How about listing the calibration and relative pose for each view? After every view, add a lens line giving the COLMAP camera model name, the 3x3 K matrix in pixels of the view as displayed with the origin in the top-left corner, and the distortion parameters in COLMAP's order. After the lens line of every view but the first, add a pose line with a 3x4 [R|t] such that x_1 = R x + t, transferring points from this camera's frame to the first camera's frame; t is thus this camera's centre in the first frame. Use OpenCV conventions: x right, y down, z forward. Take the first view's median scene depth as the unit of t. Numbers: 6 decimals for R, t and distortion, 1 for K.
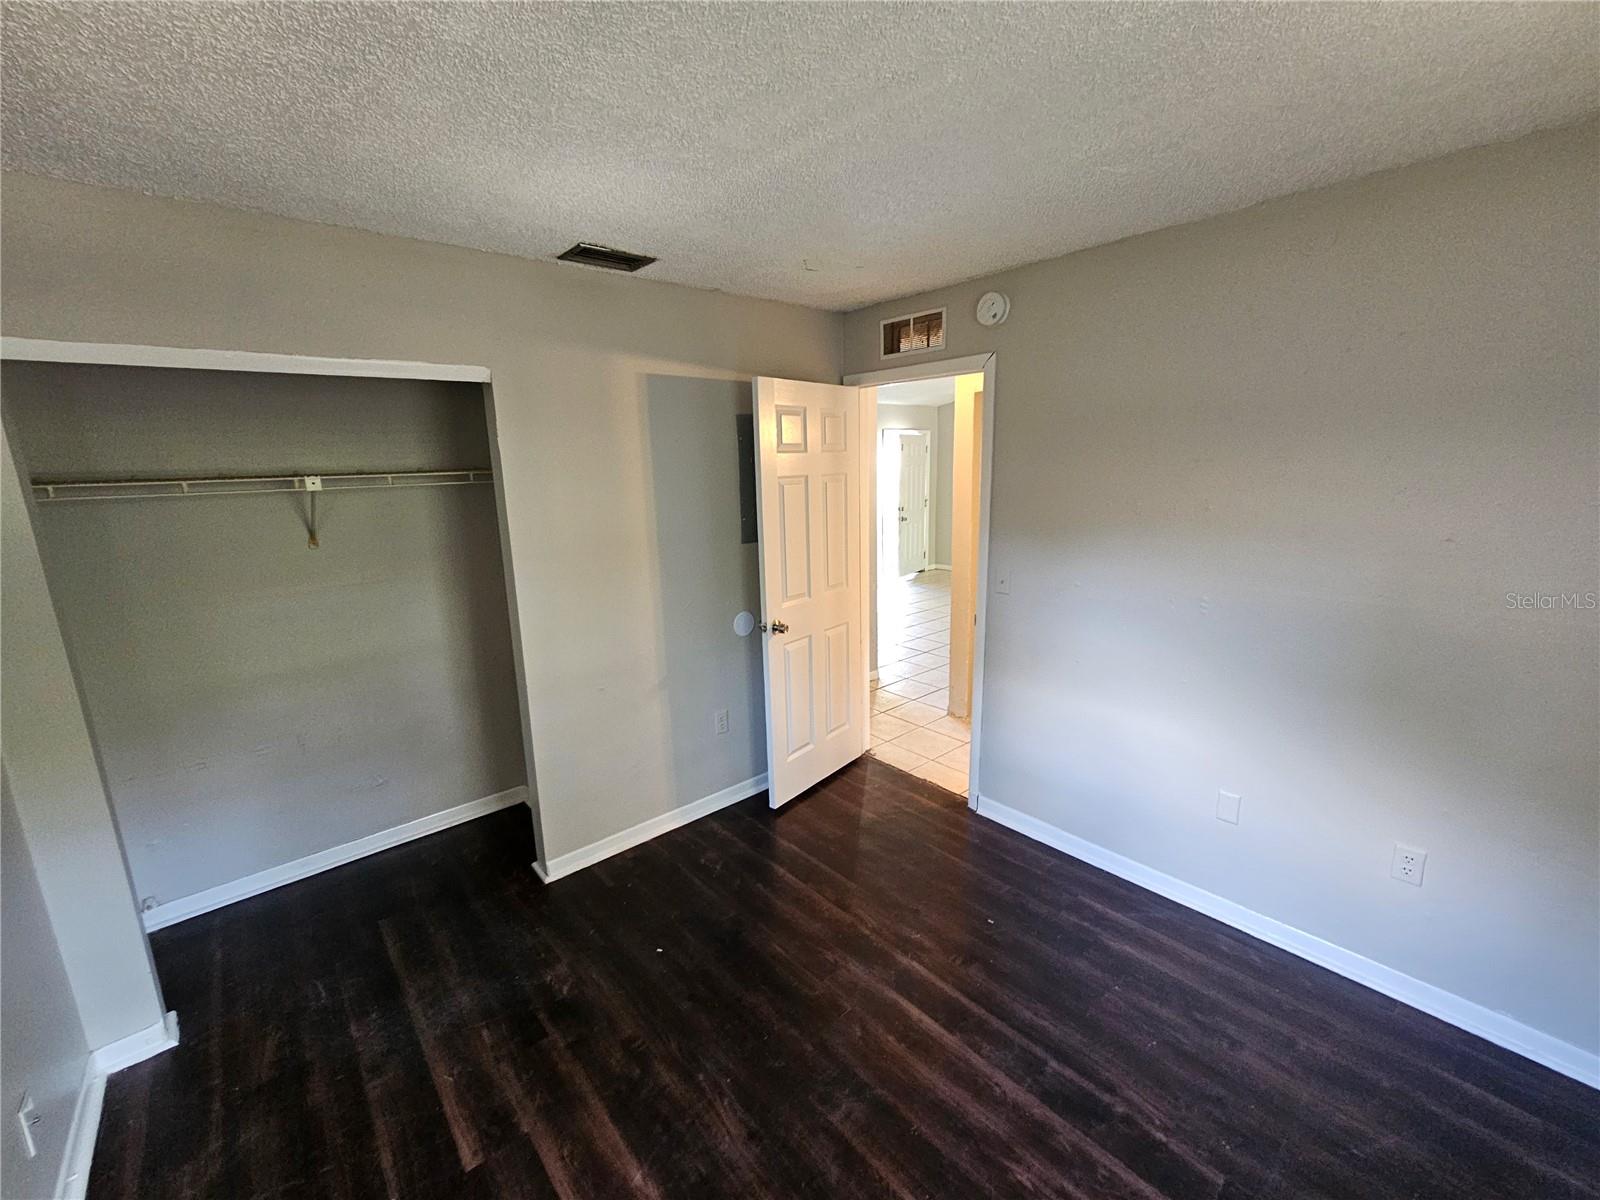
lens RADIAL K [[654.4, 0, 788.4], [0, 654.4, 596.3], [0, 0, 1]] dist [-0.002579, 0.000706]
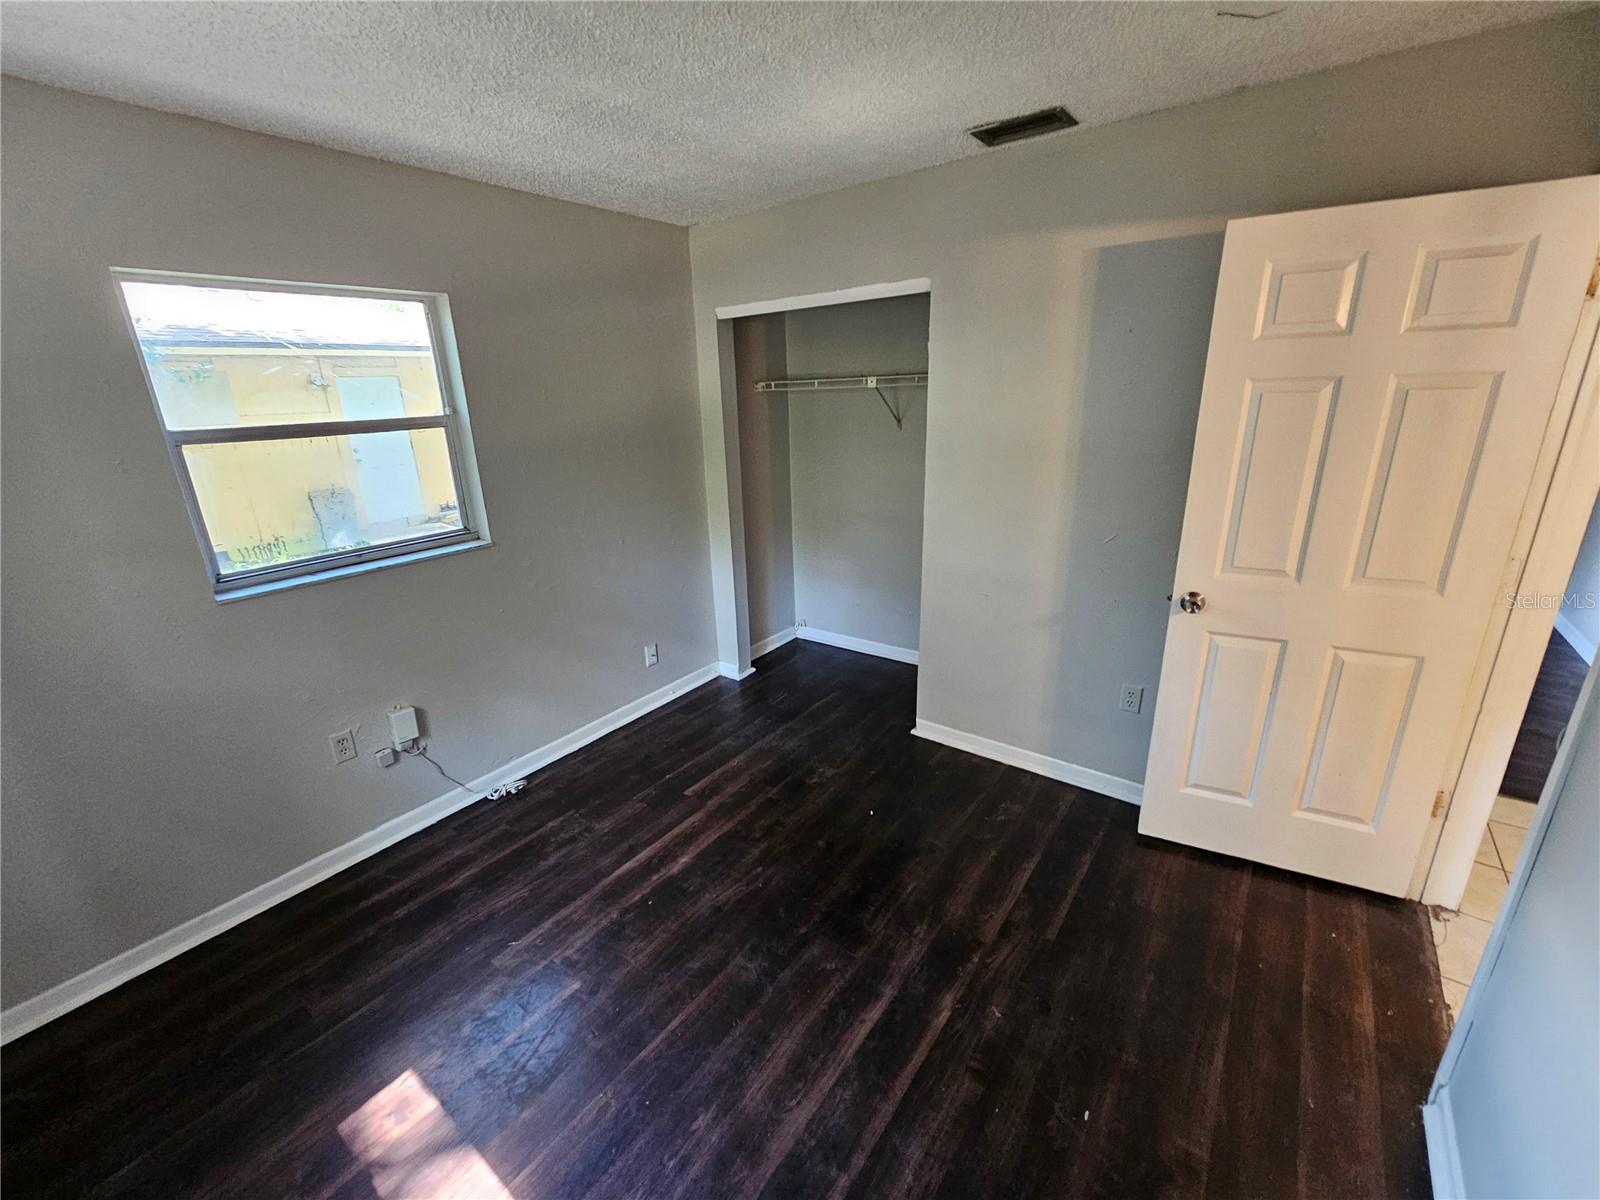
lens RADIAL K [[654.4, 0, 783.5], [0, 654.4, 594.7], [0, 0, 1]] dist [-0.002579, 0.000706]
pose [[0.204482, 0.315205, -0.926732, 0.755862], [-0.167812, 0.944009, 0.284054, -0.121392], [0.964379, 0.097433, 0.245928, 0.574451]]
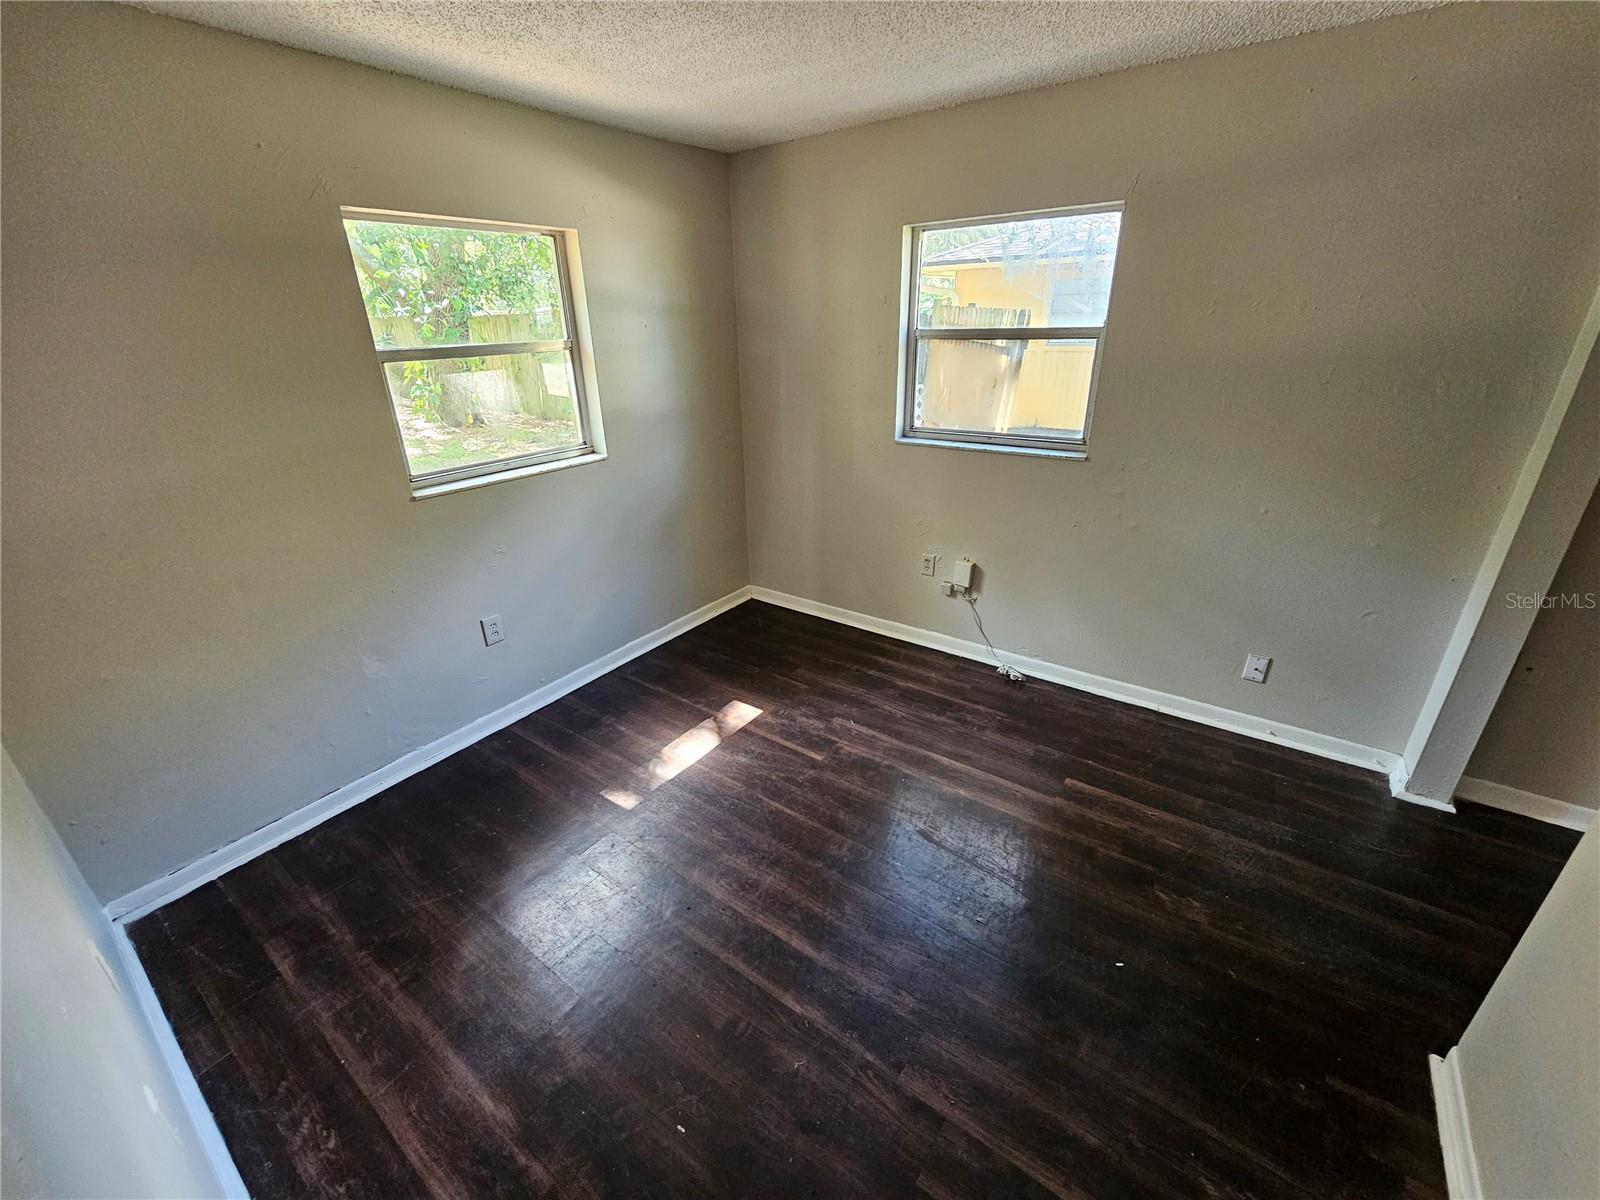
lens RADIAL K [[654.4, 0, 790.1], [0, 654.4, 597.1], [0, 0, 1]] dist [-0.002579, 0.000706]
pose [[-0.973406, 0.136216, -0.184189, 0.285804], [0.006994, 0.821314, 0.570434, -0.278686], [0.228979, 0.553975, -0.800425, 1.380516]]
